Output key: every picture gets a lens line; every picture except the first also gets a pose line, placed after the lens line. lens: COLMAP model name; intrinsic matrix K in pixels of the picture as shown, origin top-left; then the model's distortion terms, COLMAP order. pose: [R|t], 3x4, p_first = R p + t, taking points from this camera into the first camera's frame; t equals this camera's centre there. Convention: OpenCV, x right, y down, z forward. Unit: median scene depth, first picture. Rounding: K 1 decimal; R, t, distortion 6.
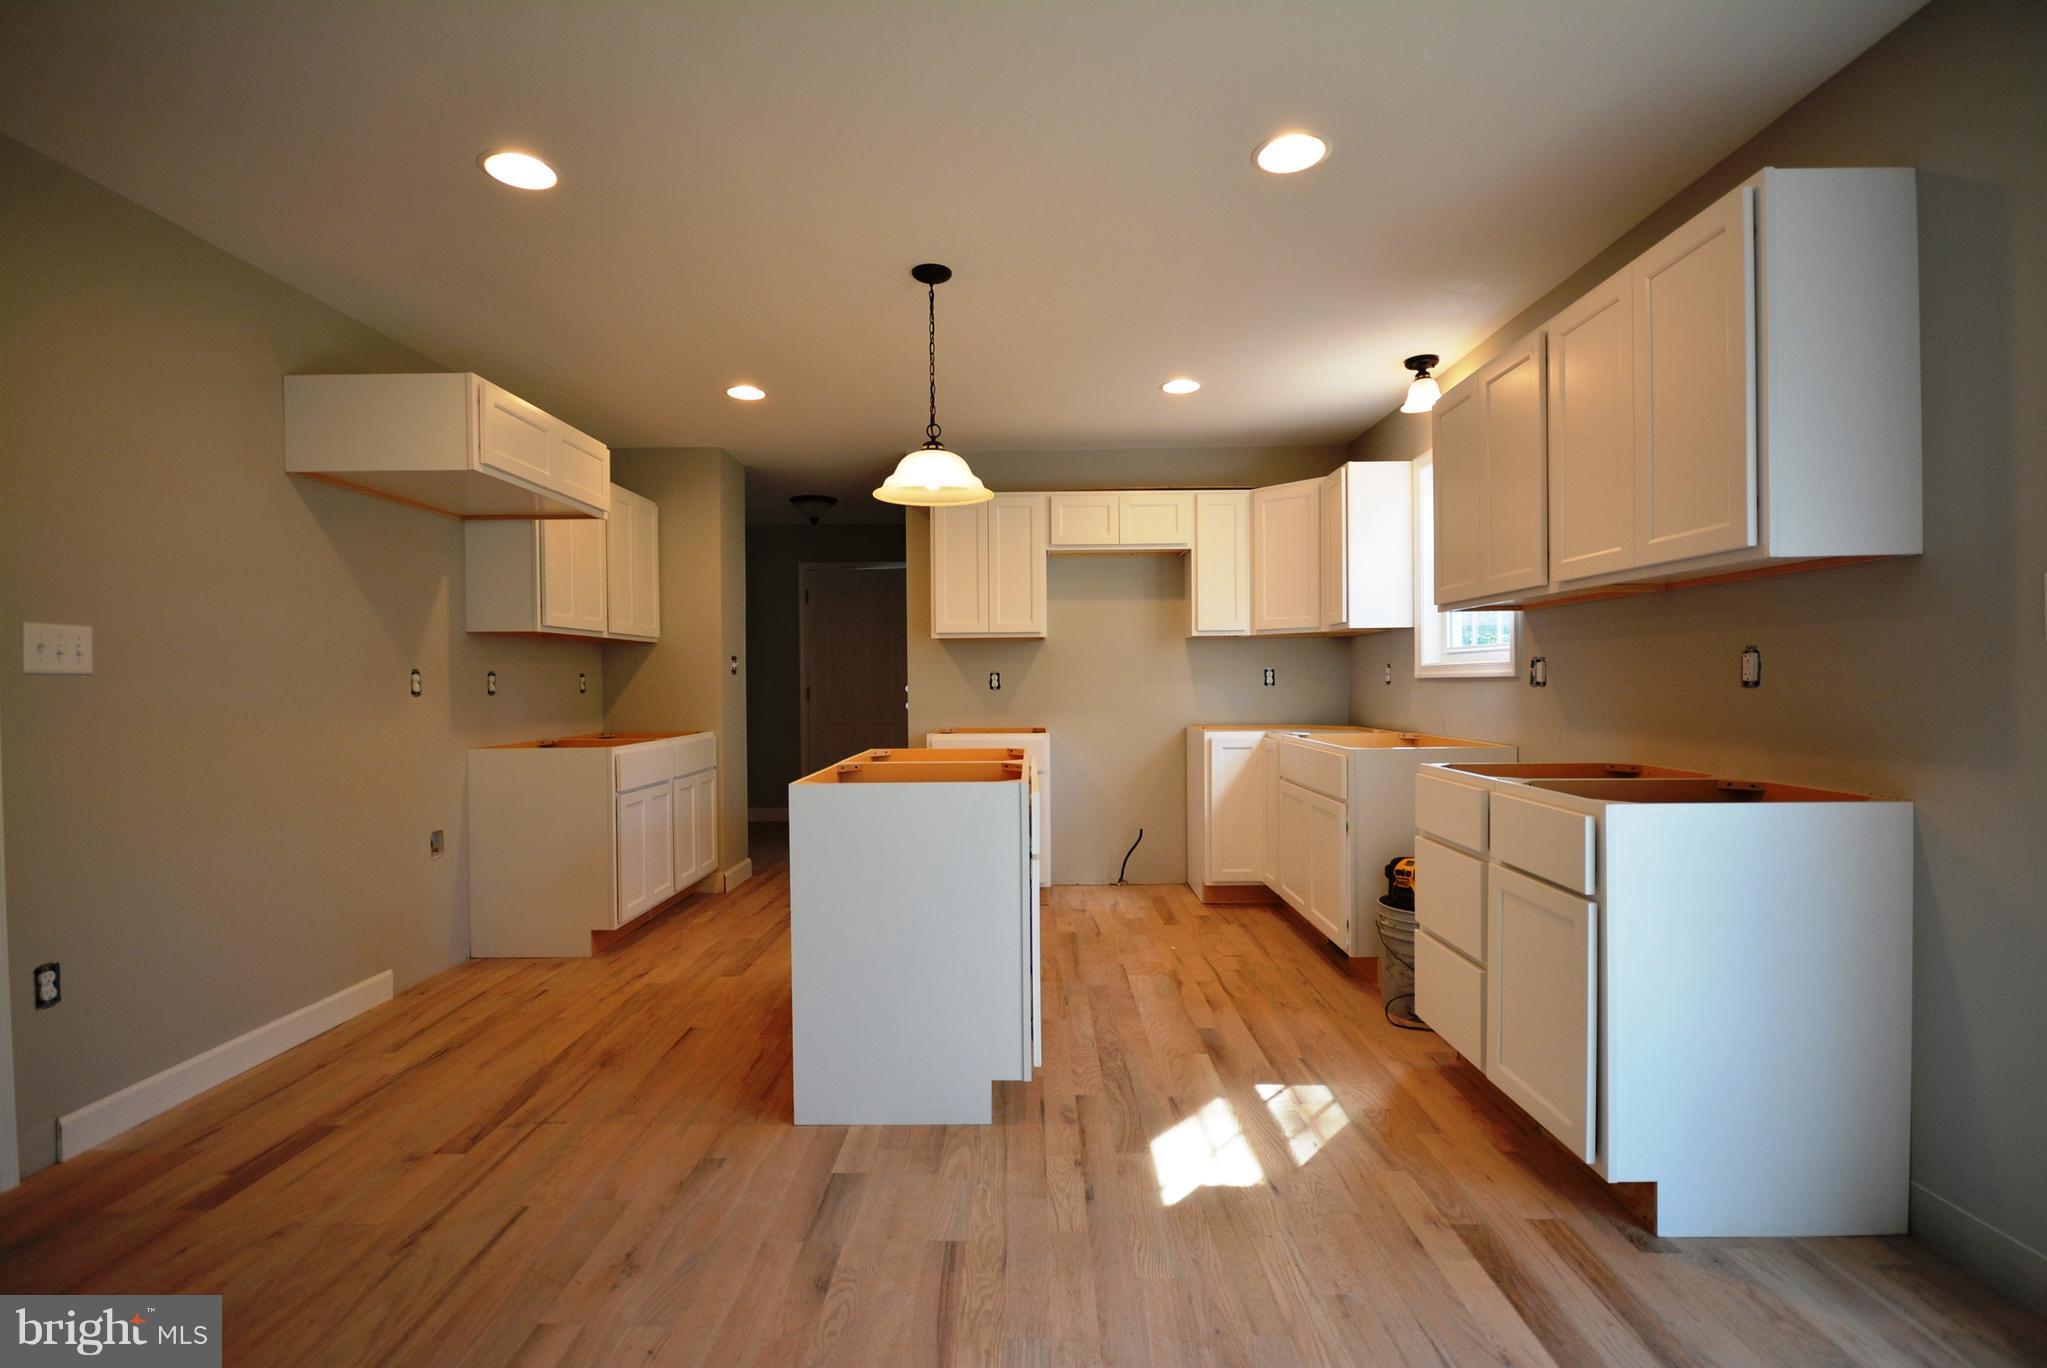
lens RADIAL K [[930.6, 0, 1014.3], [0, 930.6, 691.4], [0, 0, 1]] dist [0.002298, -0.006074]
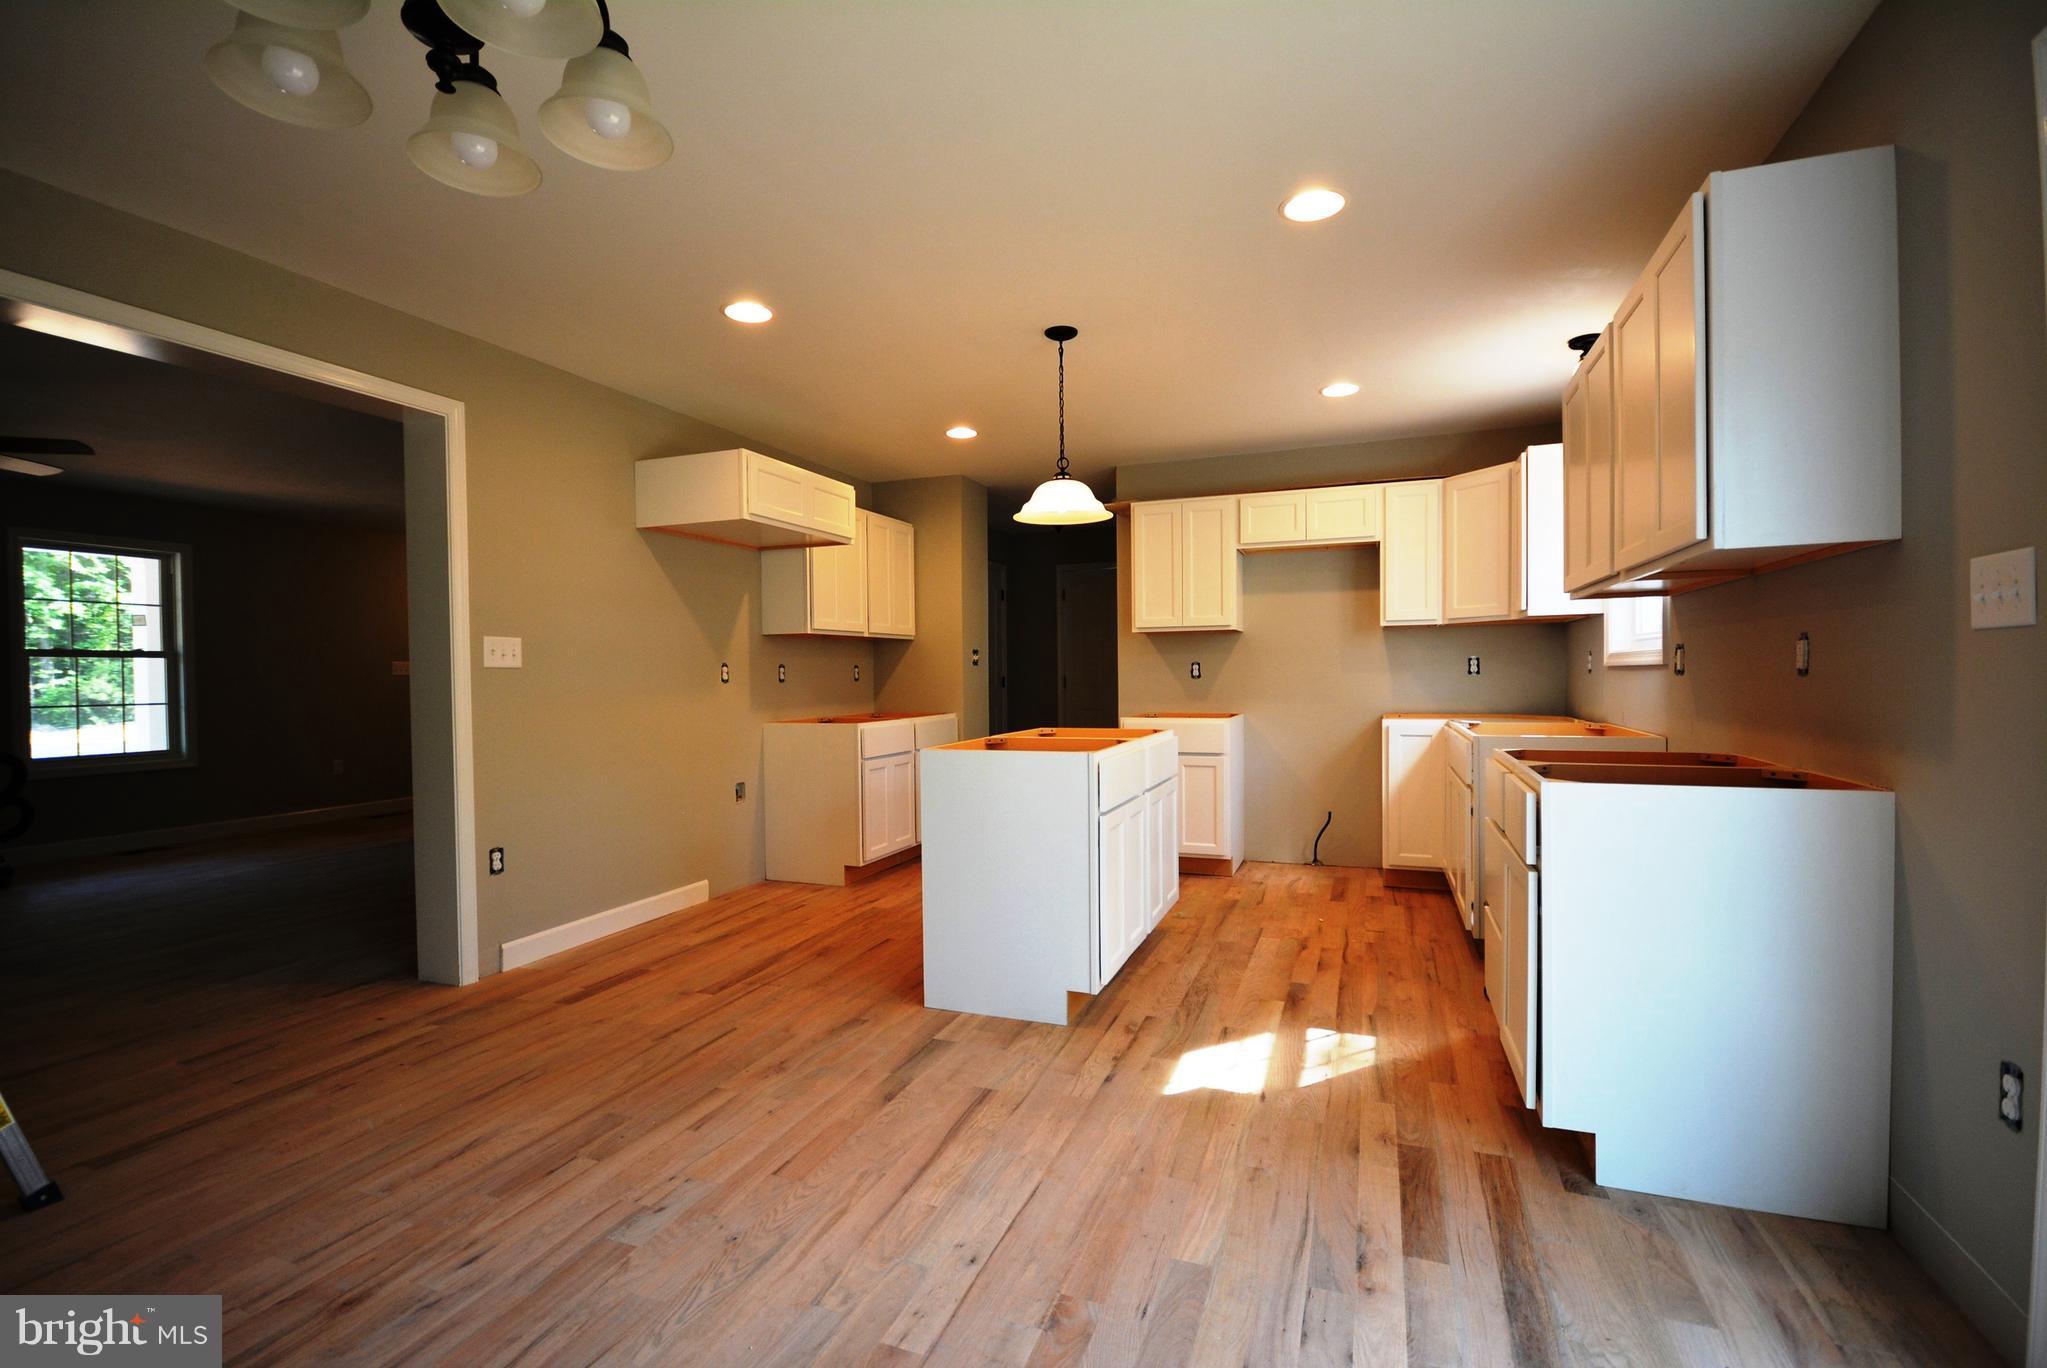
lens RADIAL K [[914.7, 0, 1011.1], [0, 914.7, 691.8], [0, 0, 1]] dist [-0.003818, -0.000877]
pose [[0.938751, 0.005239, -0.344557, 0.269285], [-0.000901, 0.999918, 0.012747, 0.000974], [0.344596, -0.011656, 0.938679, -0.143776]]
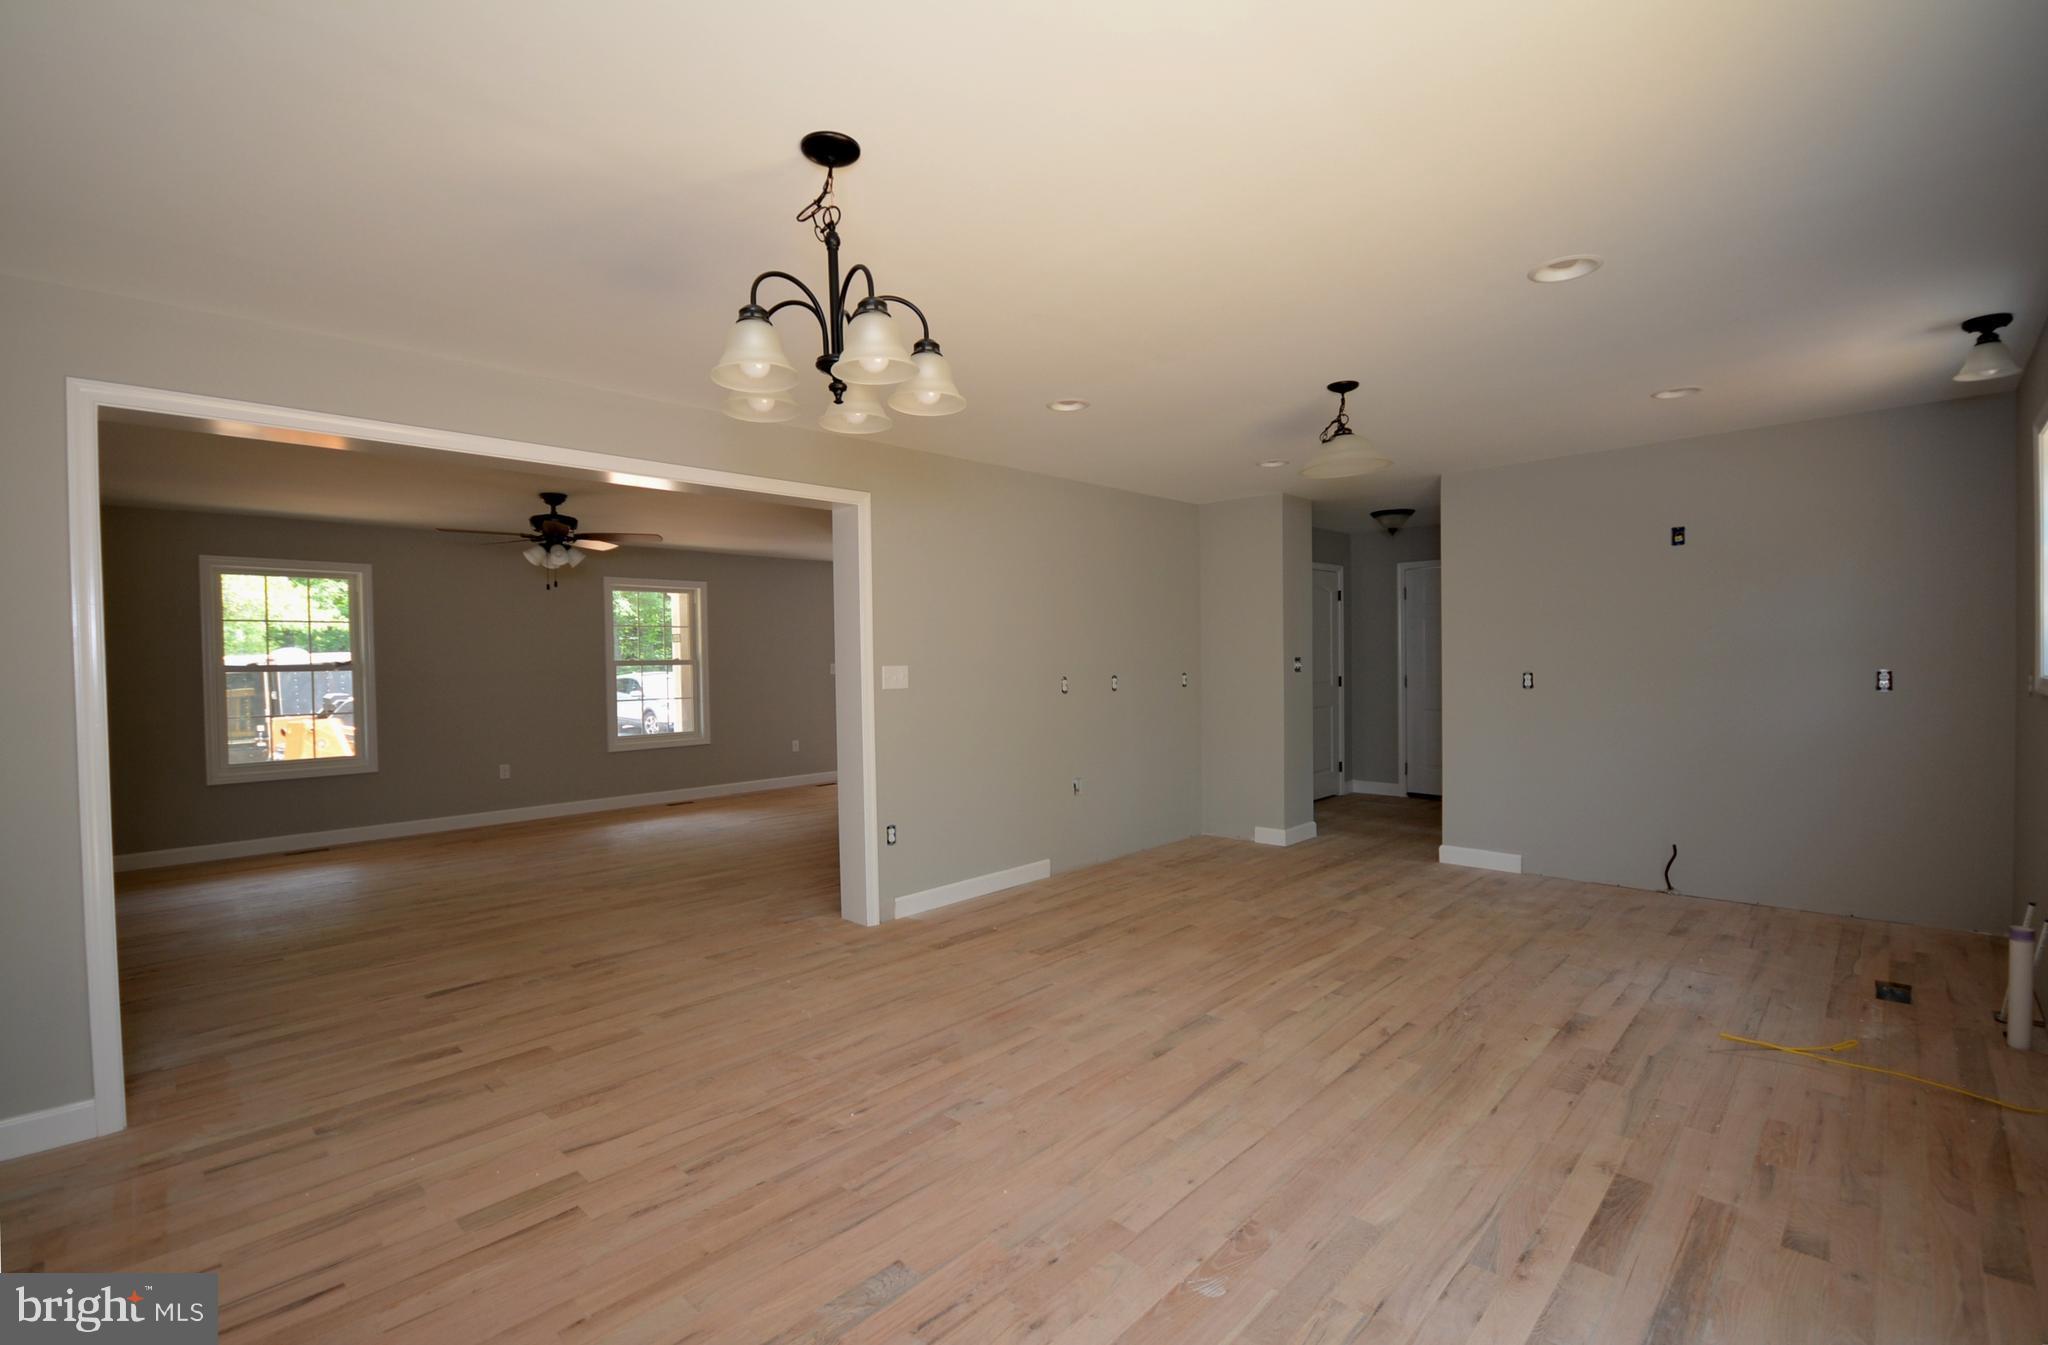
lens RADIAL K [[897.9, 0, 1017.5], [0, 897.9, 677.0], [0, 0, 1]] dist [-0.006909, 0.000842]
pose [[0.734135, 0.010028, -0.678930, 0.451635], [0.003275, 0.999827, 0.018309, -0.067160], [0.678996, -0.015665, 0.733975, -0.254262]]
